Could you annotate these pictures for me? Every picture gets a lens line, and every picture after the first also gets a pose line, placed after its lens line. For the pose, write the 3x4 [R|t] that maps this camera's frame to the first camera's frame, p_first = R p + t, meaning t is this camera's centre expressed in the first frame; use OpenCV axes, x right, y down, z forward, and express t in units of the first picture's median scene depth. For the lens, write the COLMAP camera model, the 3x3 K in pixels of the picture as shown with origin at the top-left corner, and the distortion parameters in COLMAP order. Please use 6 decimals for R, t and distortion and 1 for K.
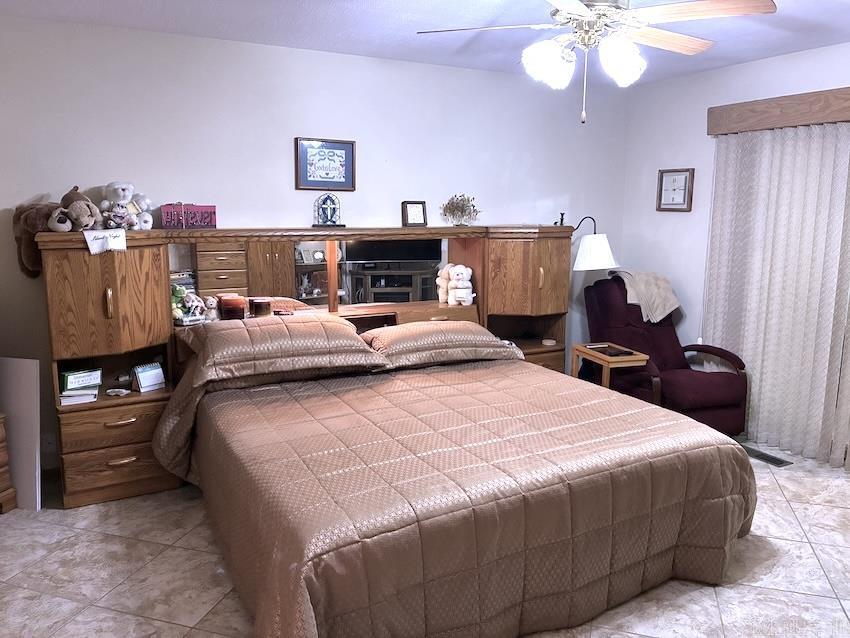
lens RADIAL K [[638.0, 0, 425.0], [0, 638.0, 319.0], [0, 0, 1]] dist [0.073694, -0.097560]
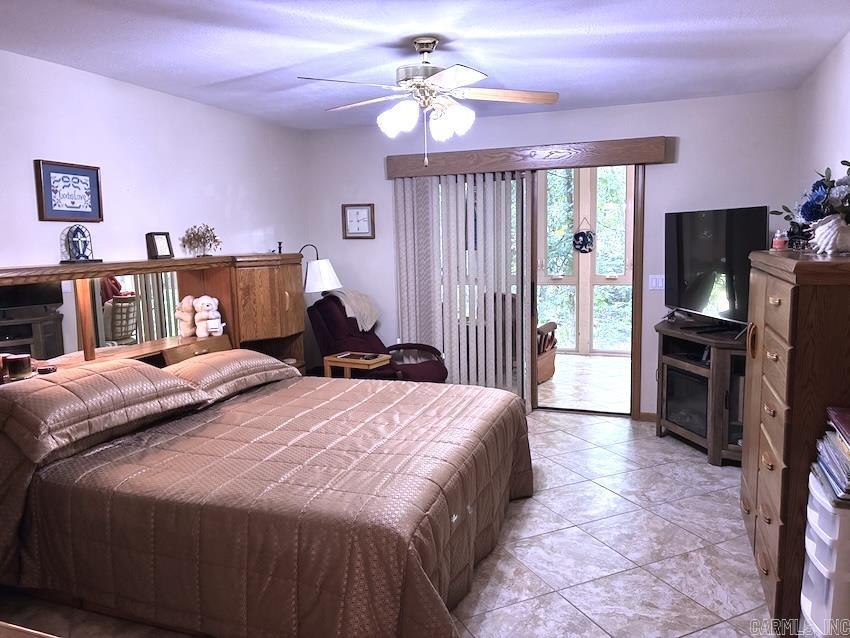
lens RADIAL K [[638.0, 0, 425.0], [0, 638.0, 319.0], [0, 0, 1]] dist [0.073694, -0.097560]
pose [[0.741966, -0.107560, 0.661753, -0.390126], [0.142366, 0.989813, 0.001260, -0.003008], [-0.655147, 0.093276, 0.749721, 0.042825]]
